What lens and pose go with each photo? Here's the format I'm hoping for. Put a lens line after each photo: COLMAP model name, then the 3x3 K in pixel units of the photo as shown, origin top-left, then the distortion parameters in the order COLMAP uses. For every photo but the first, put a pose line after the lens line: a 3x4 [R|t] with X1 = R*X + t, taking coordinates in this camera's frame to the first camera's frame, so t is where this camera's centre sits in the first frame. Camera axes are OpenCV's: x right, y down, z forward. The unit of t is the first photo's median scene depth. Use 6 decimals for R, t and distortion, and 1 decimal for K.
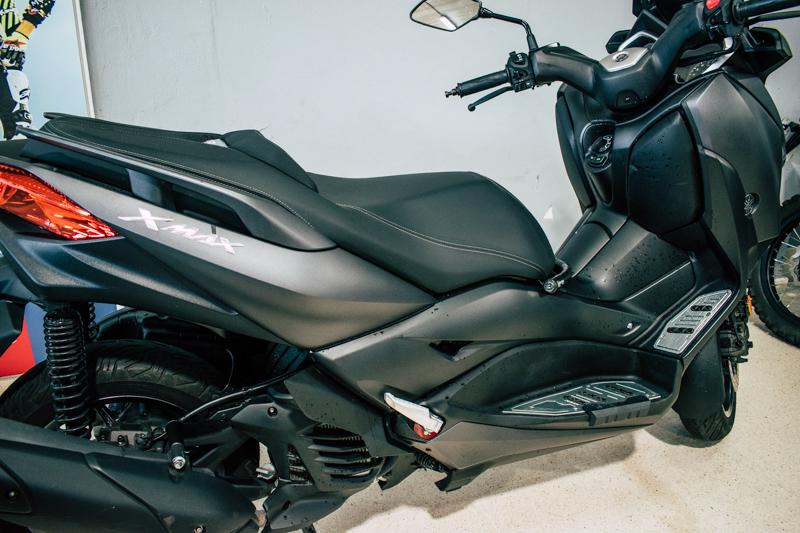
lens RADIAL K [[624.9, 0, 405.7], [0, 624.9, 266.4], [0, 0, 1]] dist [-0.106873, 0.025292]
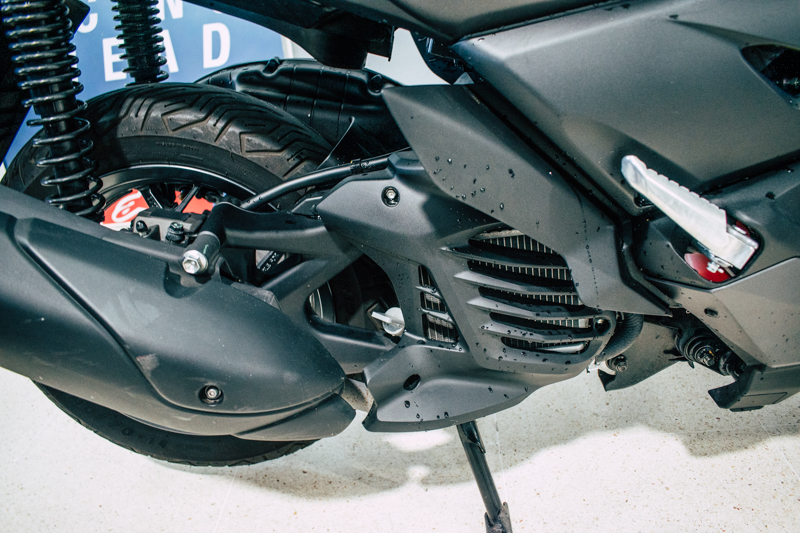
lens RADIAL K [[624.9, 0, 398.2], [0, 624.9, 266.7], [0, 0, 1]] dist [-0.106873, 0.025292]
pose [[0.916450, 0.088635, -0.390208, -0.003758], [-0.034707, 0.989091, 0.143158, 0.209284], [0.398640, -0.117654, 0.909529, 0.504756]]
